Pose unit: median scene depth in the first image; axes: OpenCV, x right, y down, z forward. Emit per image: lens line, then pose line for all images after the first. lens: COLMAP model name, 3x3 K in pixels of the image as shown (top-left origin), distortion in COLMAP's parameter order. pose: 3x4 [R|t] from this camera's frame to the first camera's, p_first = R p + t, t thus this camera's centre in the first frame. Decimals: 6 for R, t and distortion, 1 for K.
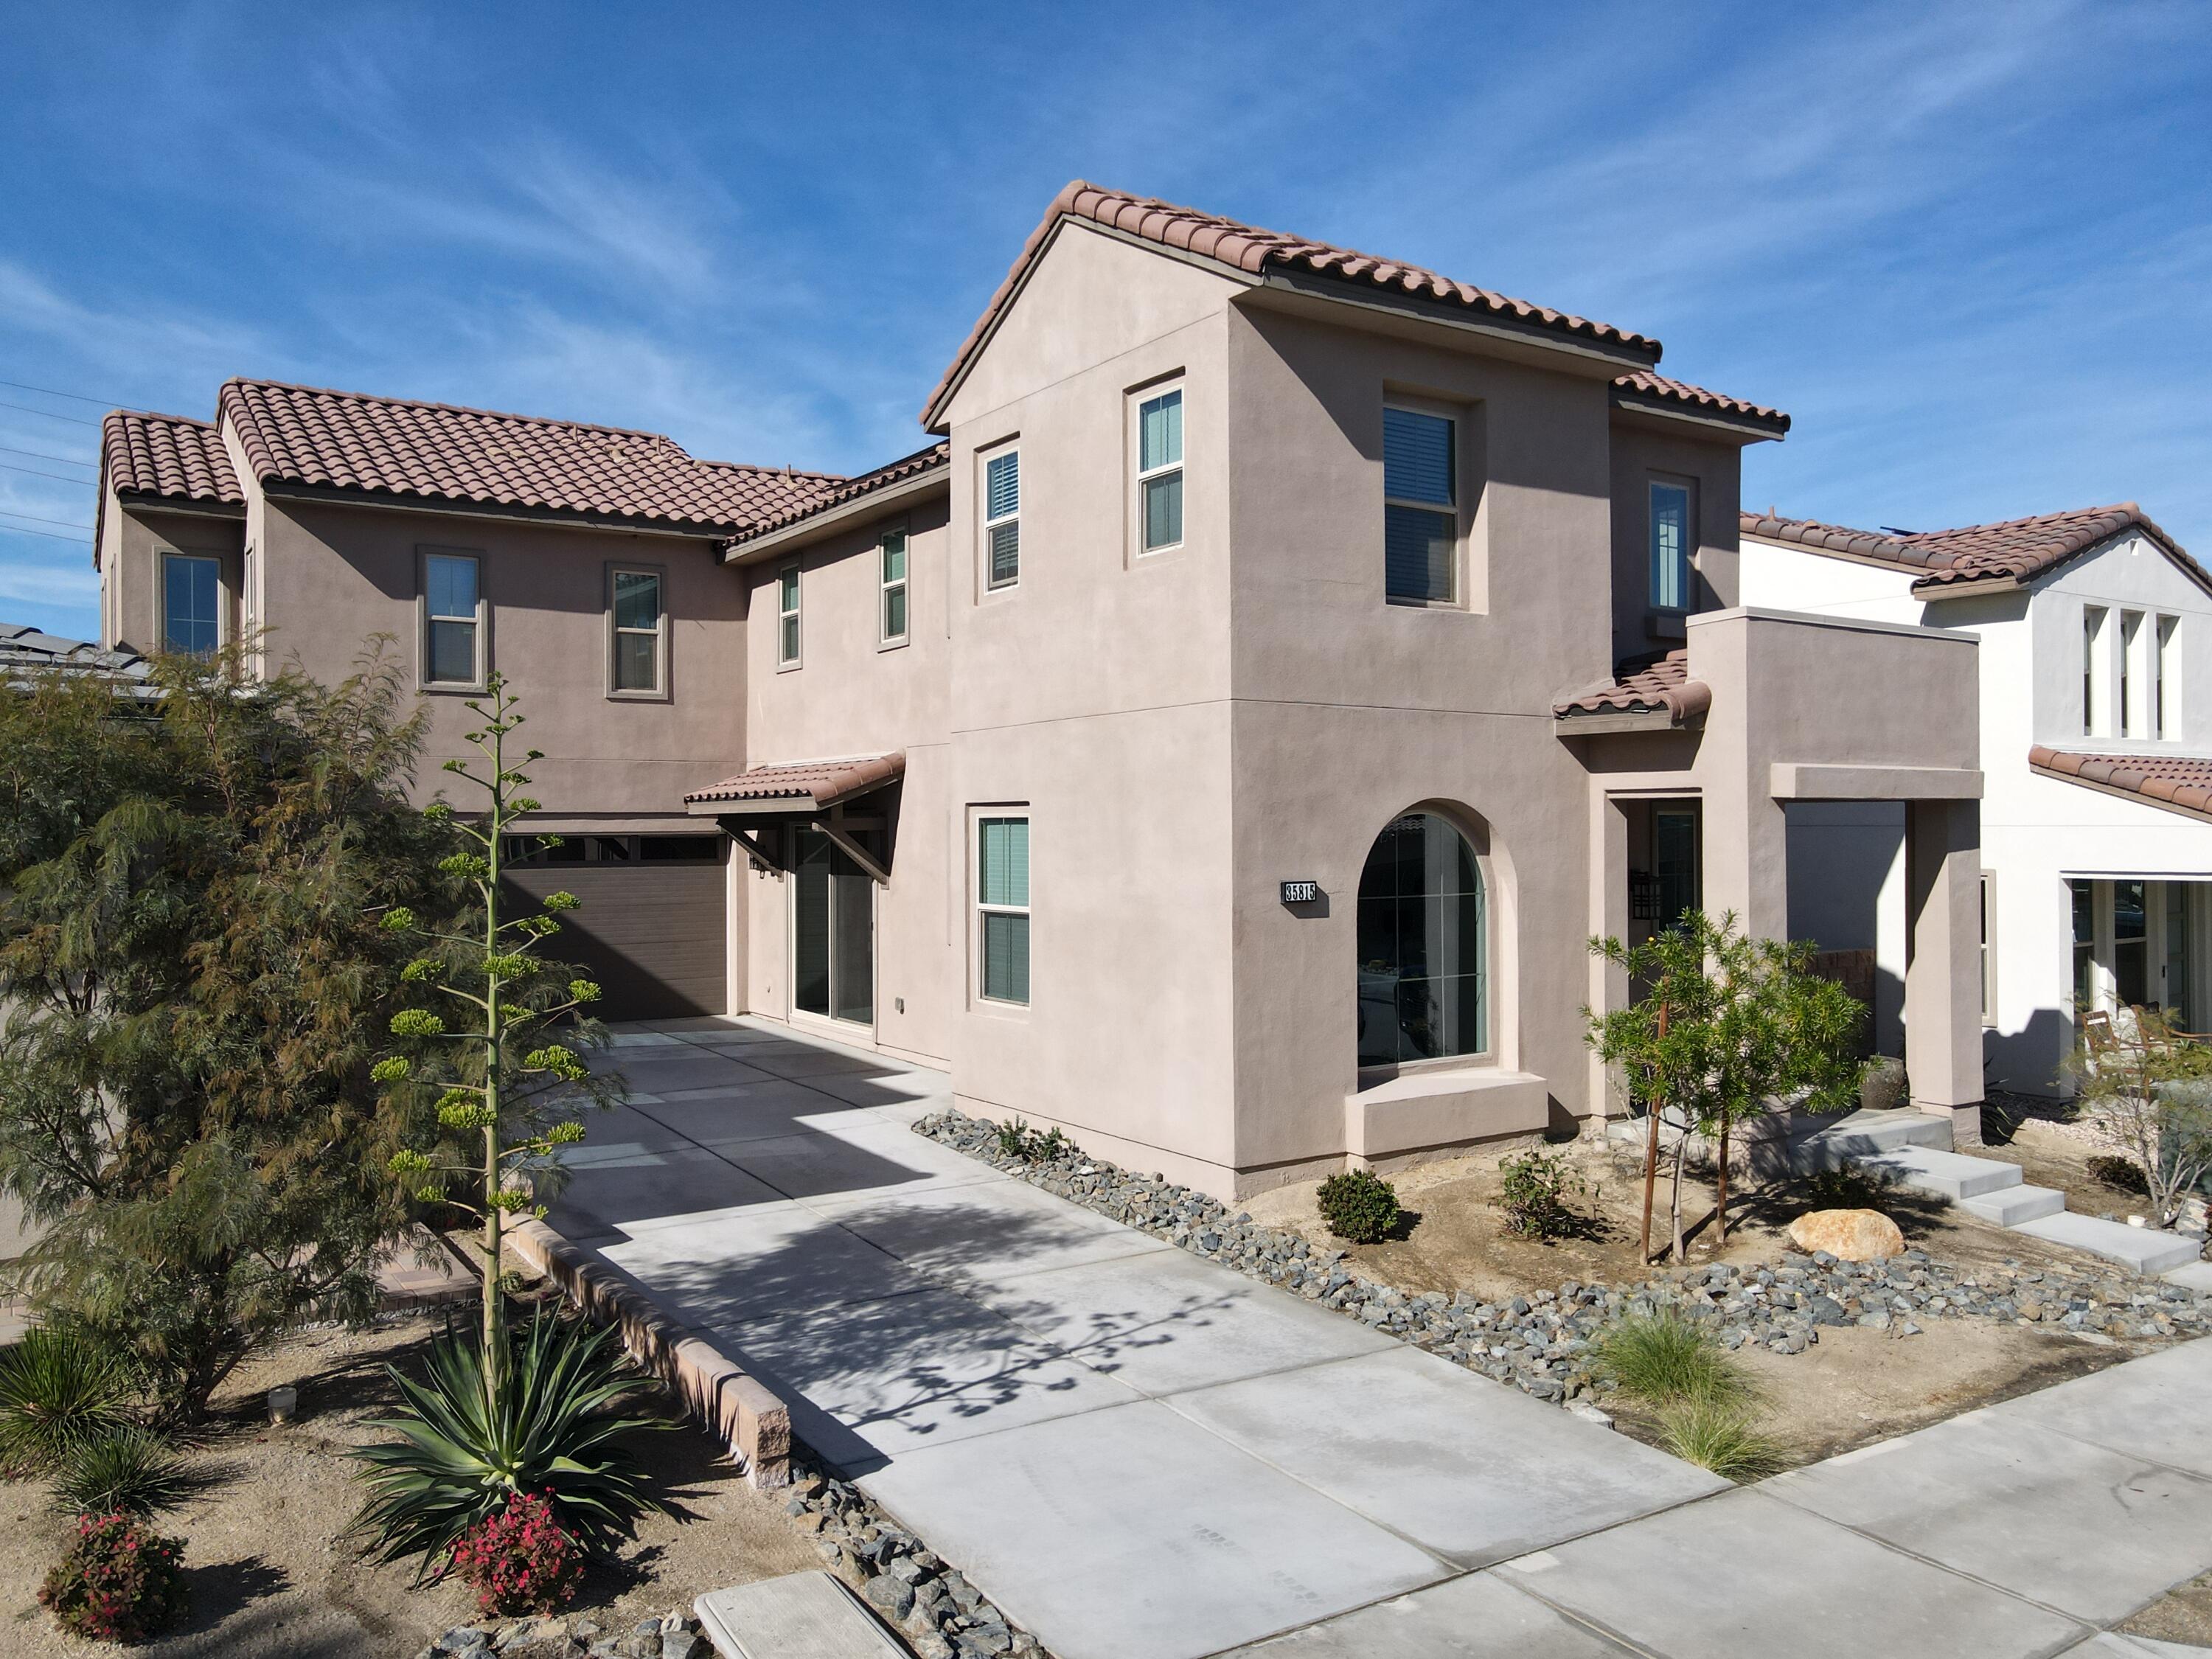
lens RADIAL K [[1604.2, 0, 1073.1], [0, 1604.2, 827.0], [0, 0, 1]] dist [0.012824, 0.008182]
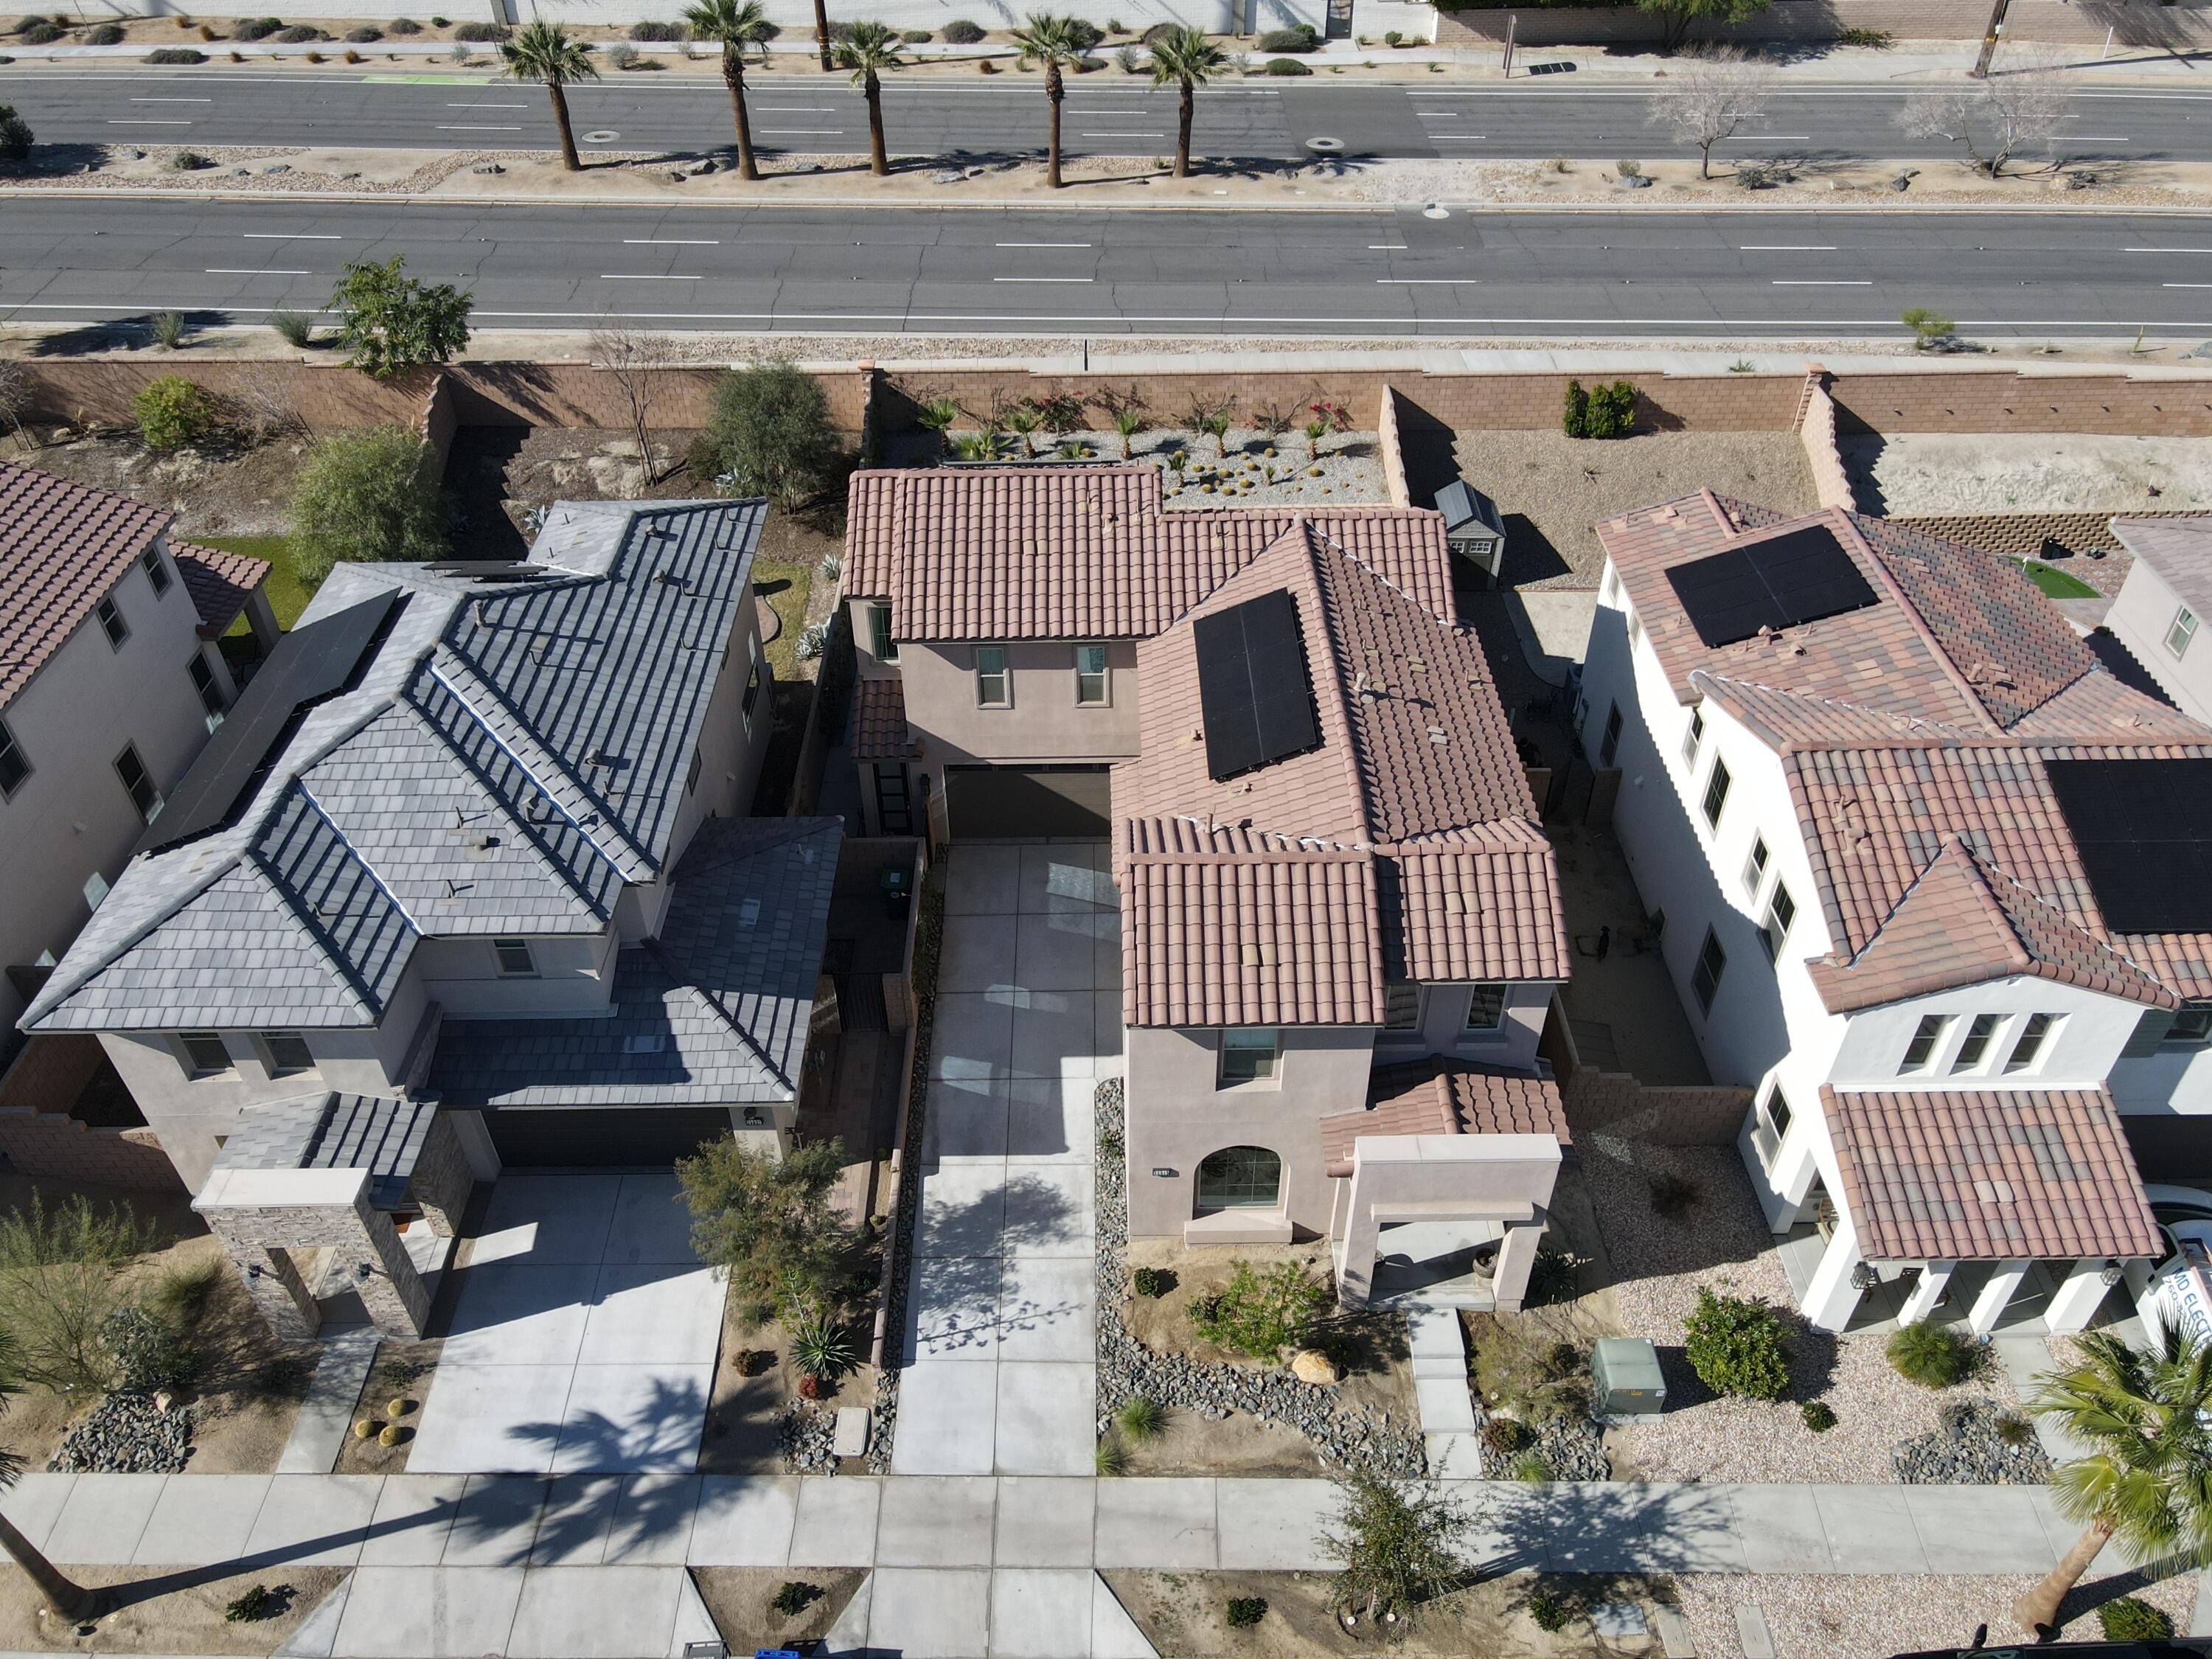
lens RADIAL K [[1604.2, 0, 1095.1], [0, 1604.2, 817.7], [0, 0, 1]] dist [0.012824, 0.008182]
pose [[0.839605, 0.343363, -0.420910, 0.880580], [0.008403, 0.766572, 0.642103, -1.911267], [0.543132, -0.542650, 0.640733, -0.341903]]
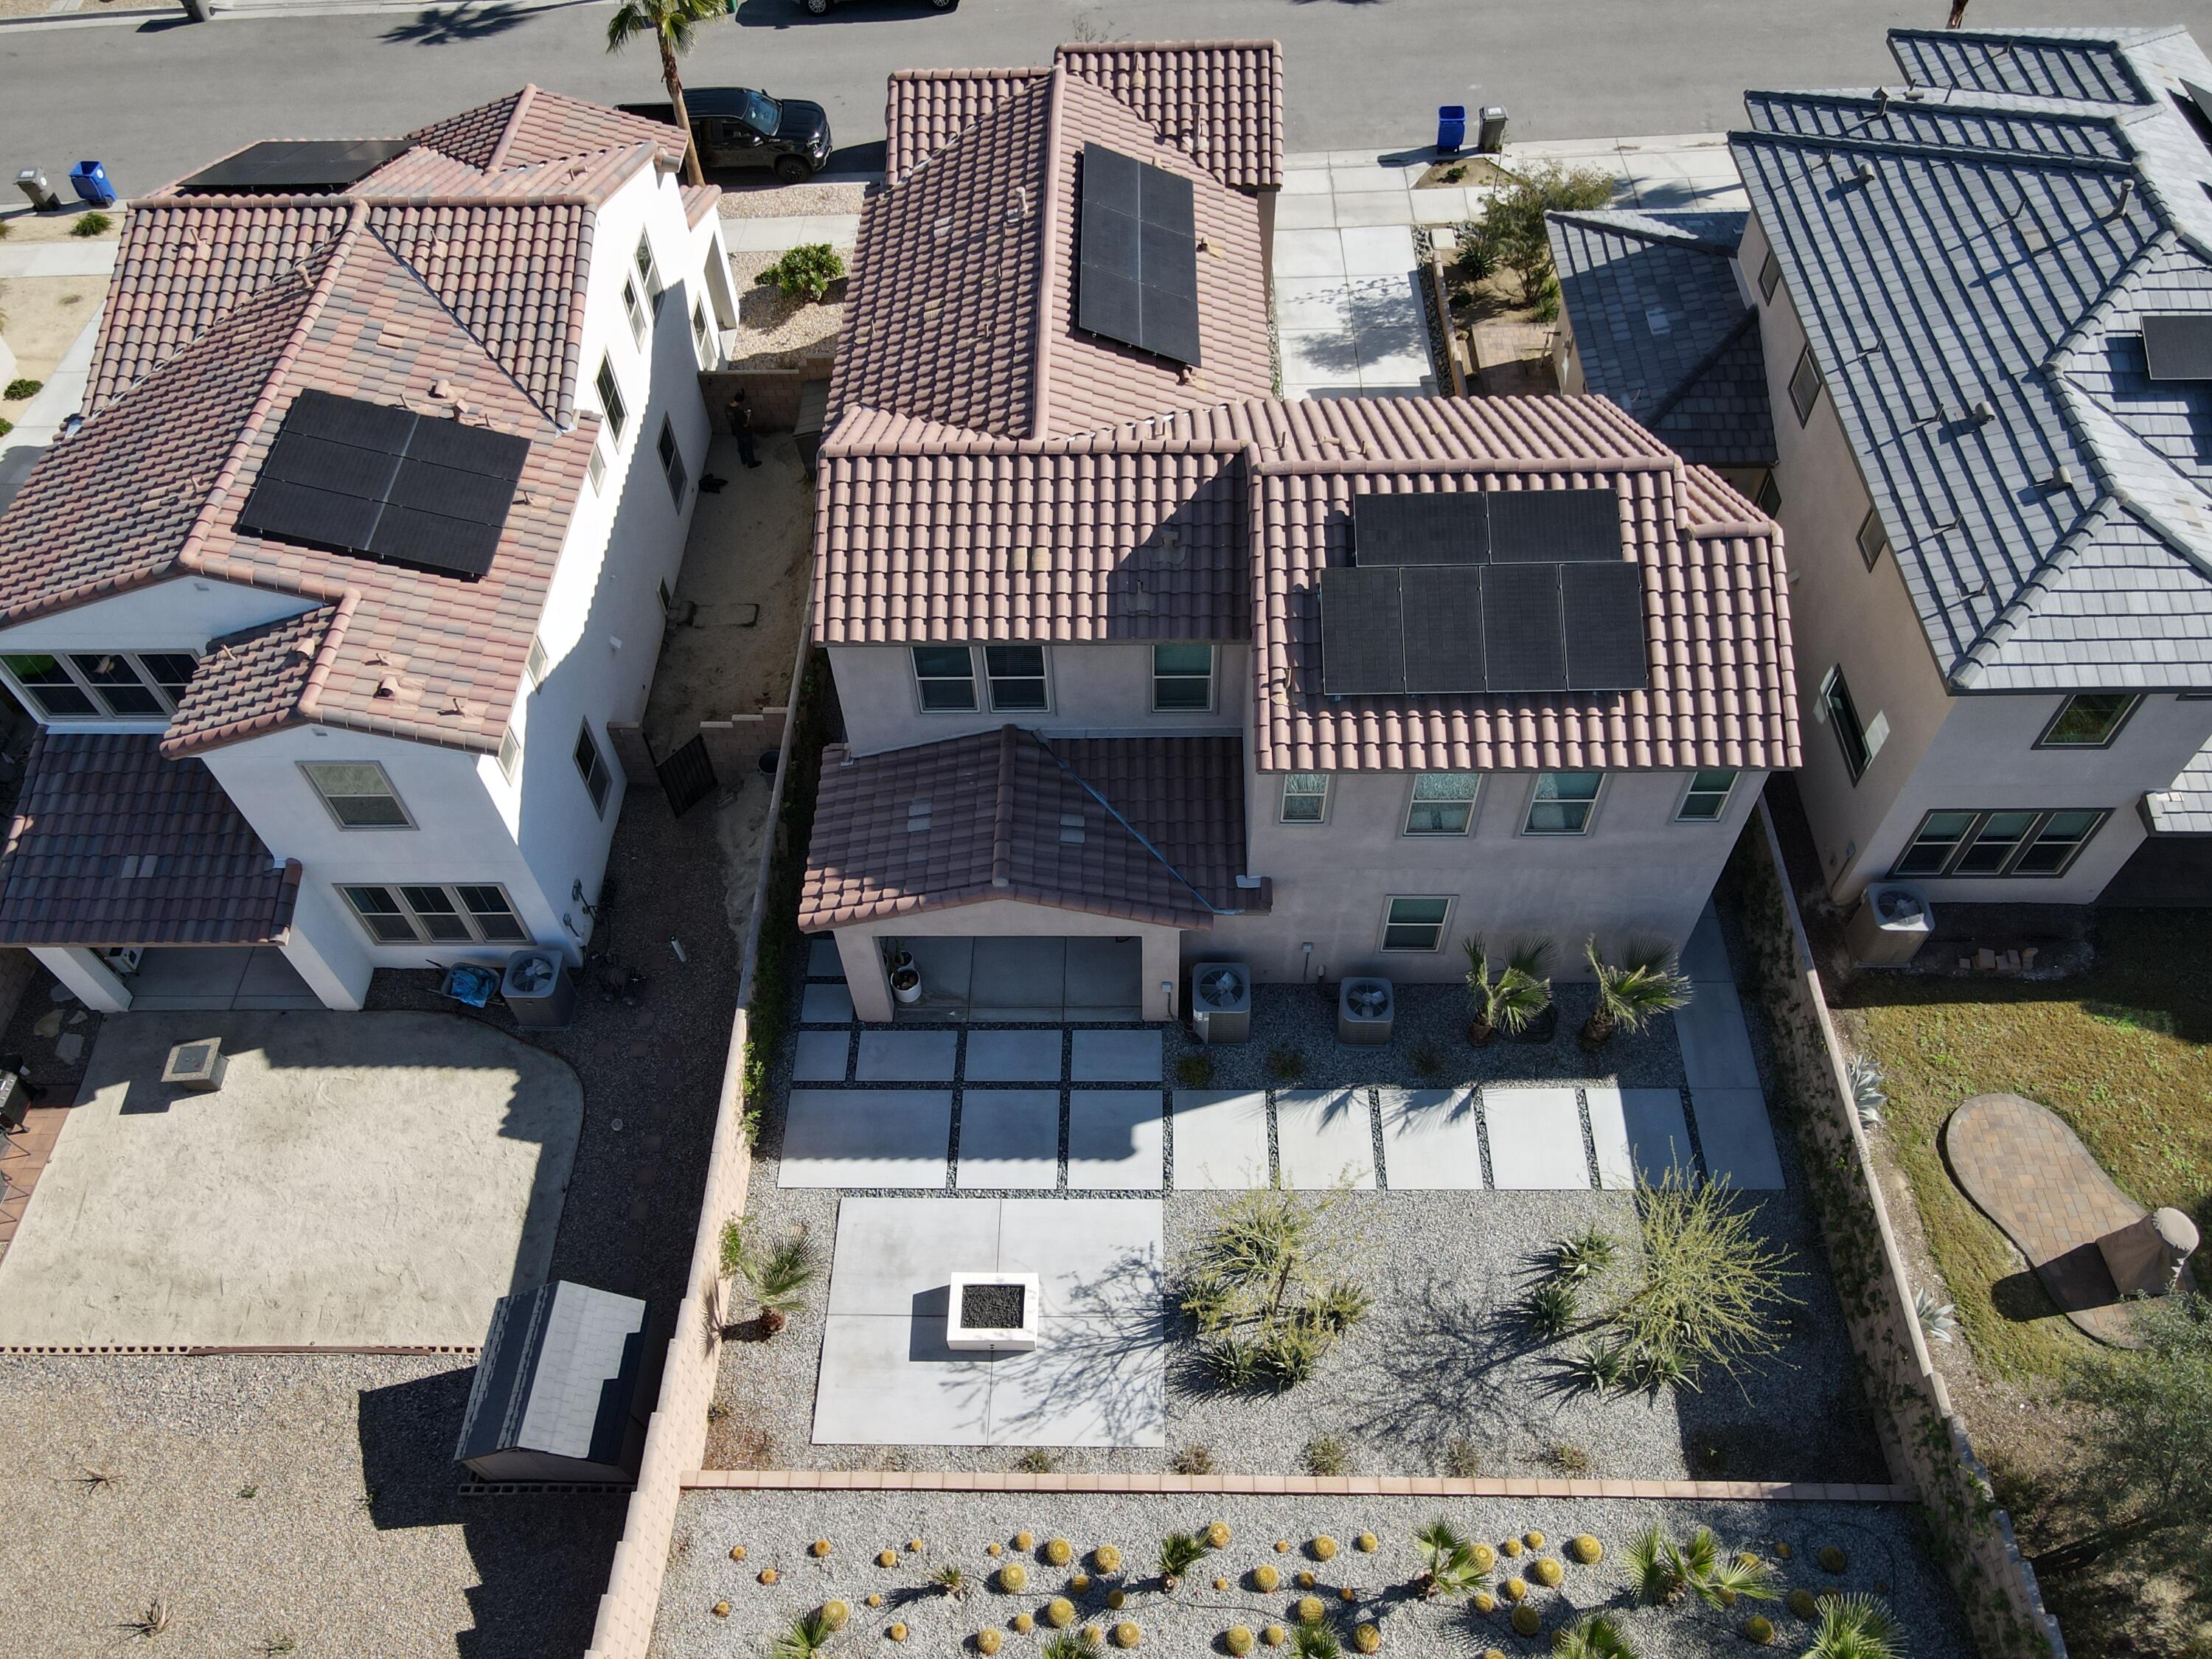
lens RADIAL K [[1604.2, 0, 1092.6], [0, 1604.2, 822.2], [0, 0, 1]] dist [0.012824, 0.008182]
pose [[-0.825926, -0.432293, 0.361896, -1.193191], [0.037666, 0.598167, 0.800486, -1.715528], [-0.562519, 0.674773, -0.477759, 3.252228]]
